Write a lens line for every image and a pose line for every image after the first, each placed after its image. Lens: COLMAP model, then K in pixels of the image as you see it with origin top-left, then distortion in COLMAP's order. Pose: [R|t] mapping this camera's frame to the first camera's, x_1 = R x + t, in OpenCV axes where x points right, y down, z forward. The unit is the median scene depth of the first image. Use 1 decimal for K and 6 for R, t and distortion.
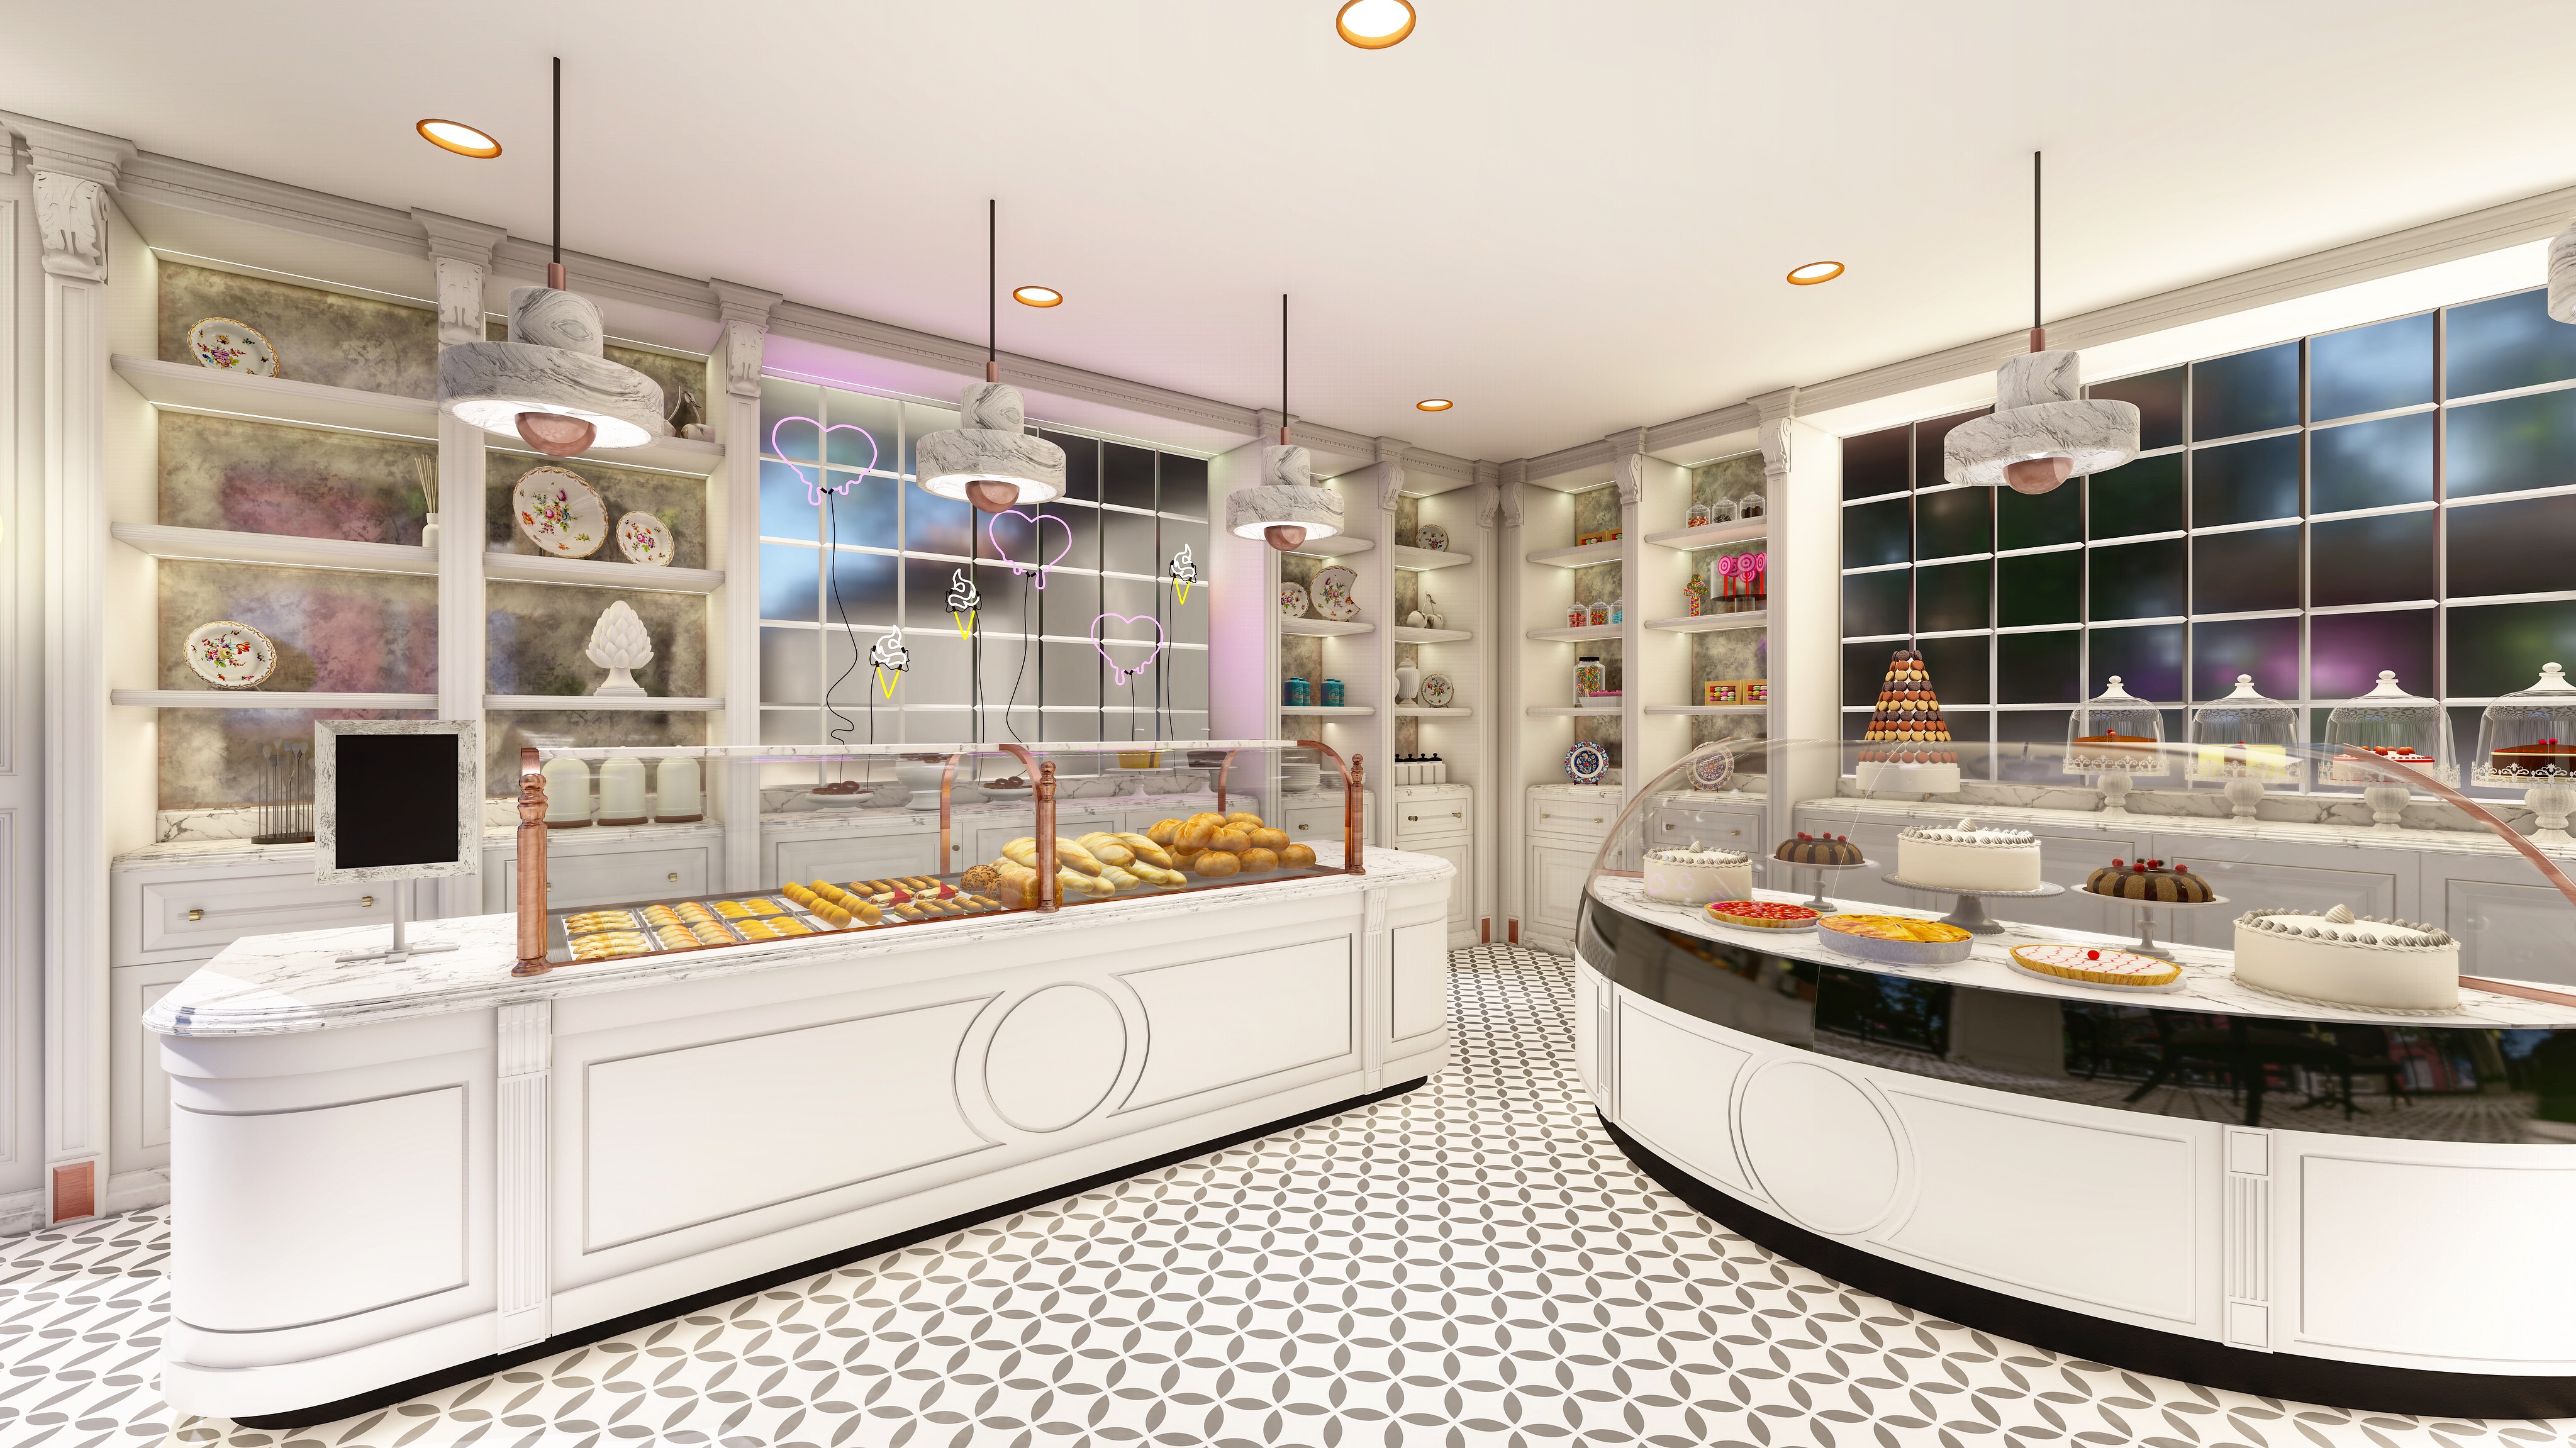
lens RADIAL K [[1009.7, 0, 1280.5], [0, 1009.7, 688.9], [0, 0, 1]] dist [0.009906, -0.000292]
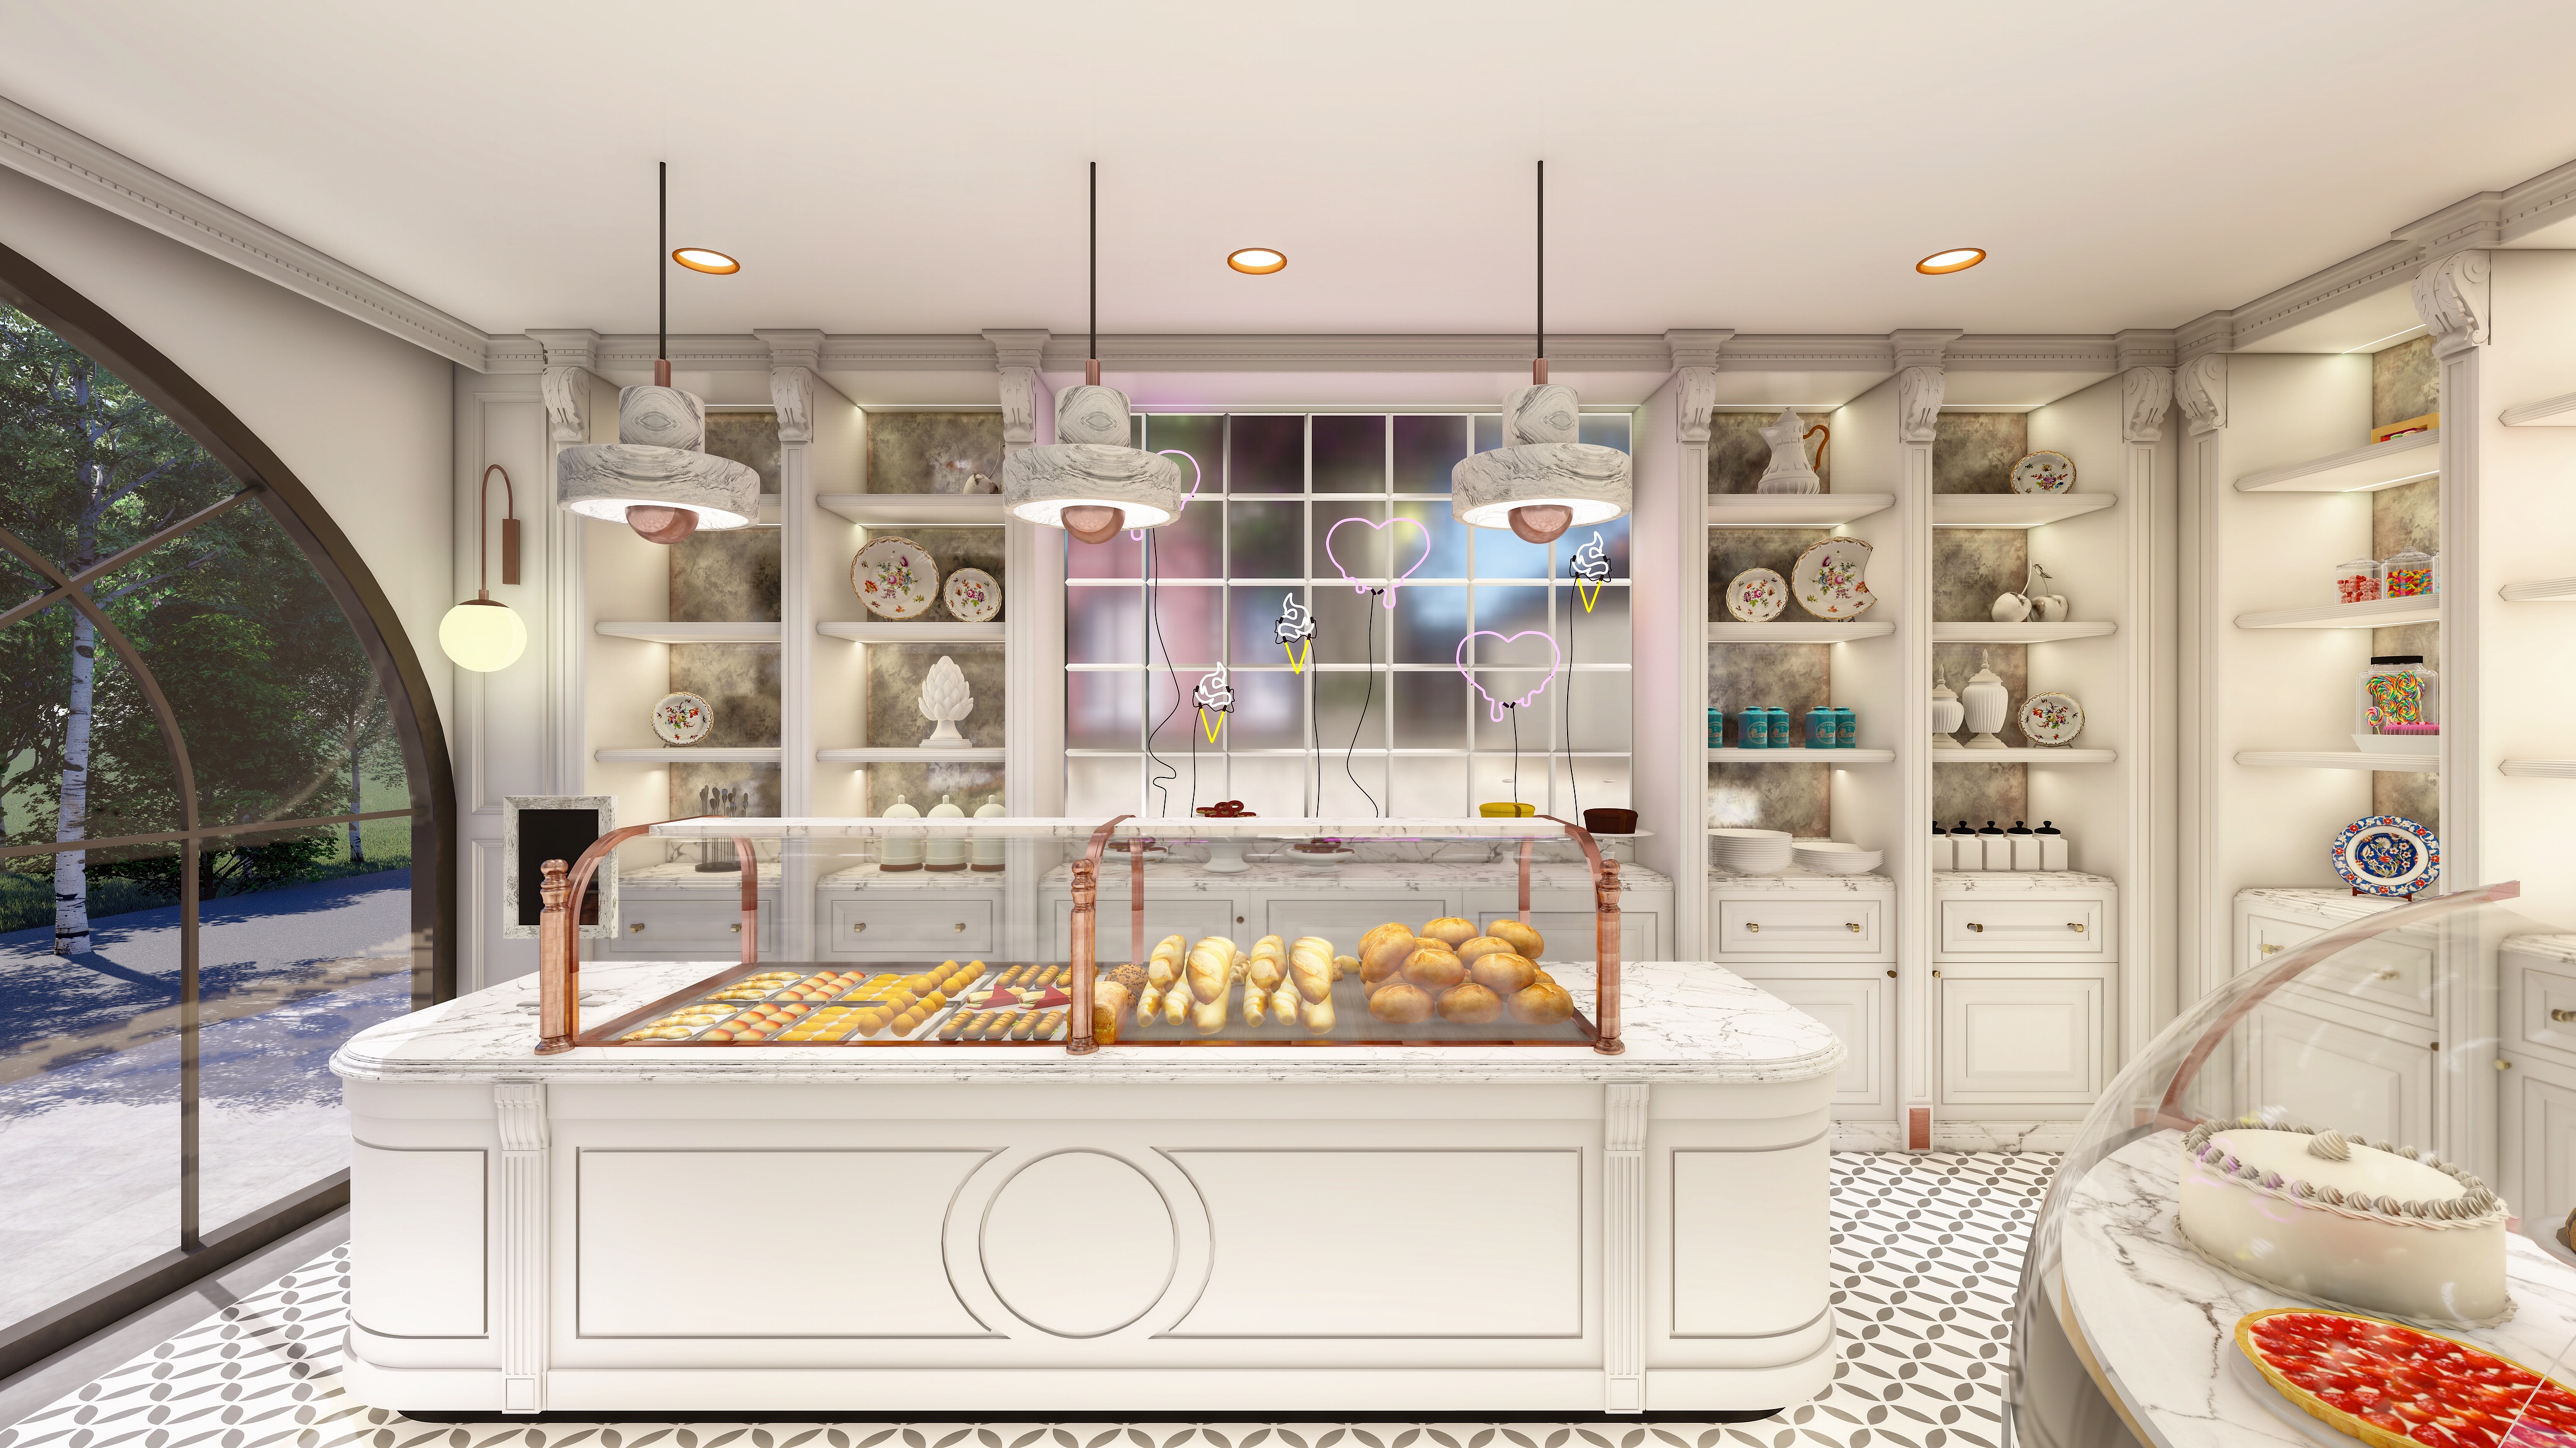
lens RADIAL K [[1077.0, 0, 1286.6], [0, 1077.0, 699.5], [0, 0, 1]] dist [0.002380, 0.000140]
pose [[0.797263, -0.014933, -0.603447, 0.195320], [0.021341, 0.999766, 0.003455, -0.024918], [0.603254, -0.015633, 0.797396, 0.210756]]
